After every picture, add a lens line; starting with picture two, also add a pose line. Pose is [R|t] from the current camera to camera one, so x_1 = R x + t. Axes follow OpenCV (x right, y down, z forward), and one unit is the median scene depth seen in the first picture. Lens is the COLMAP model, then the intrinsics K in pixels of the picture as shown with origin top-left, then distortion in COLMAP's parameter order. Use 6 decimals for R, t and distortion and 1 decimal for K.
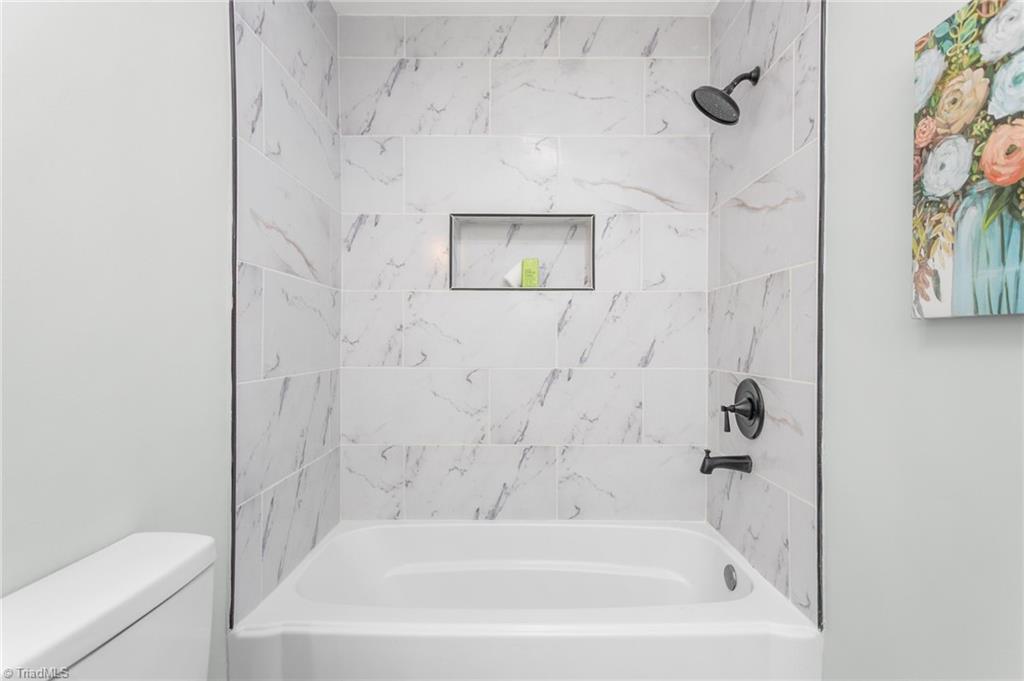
lens RADIAL K [[490.0, 0, 518.5], [0, 490.0, 338.6], [0, 0, 1]] dist [-0.004402, 0.002076]
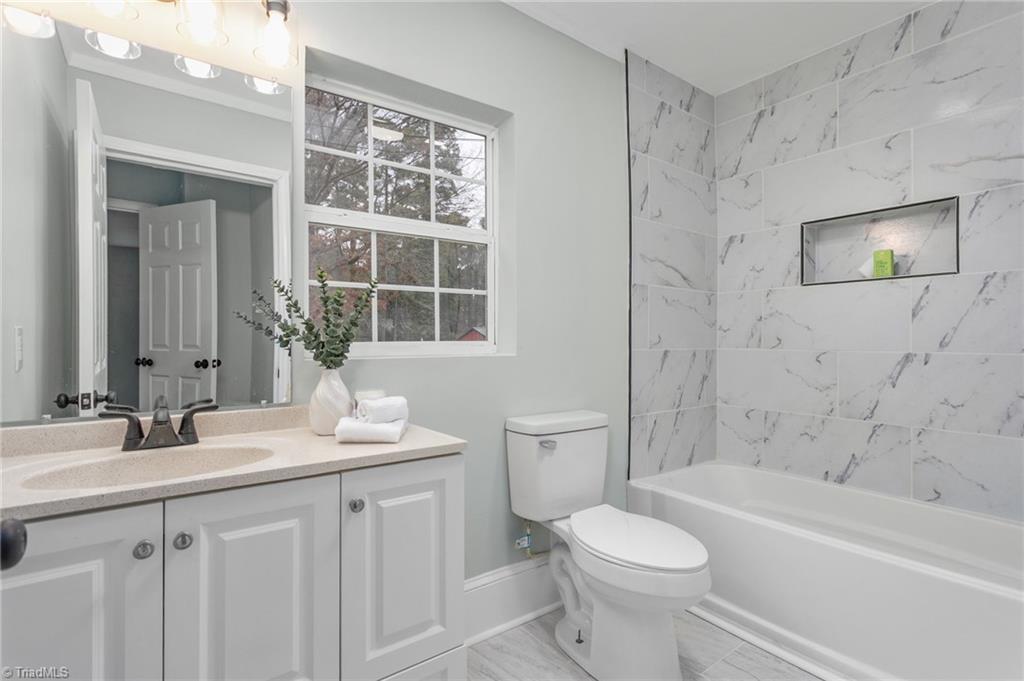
lens RADIAL K [[490.0, 0, 511.8], [0, 490.0, 339.5], [0, 0, 1]] dist [-0.004402, 0.002076]
pose [[0.598487, 0.000708, -0.801132, 0.402752], [-0.001259, 0.999999, -0.000057, 0.034397], [0.801132, 0.001043, 0.598487, -0.299240]]
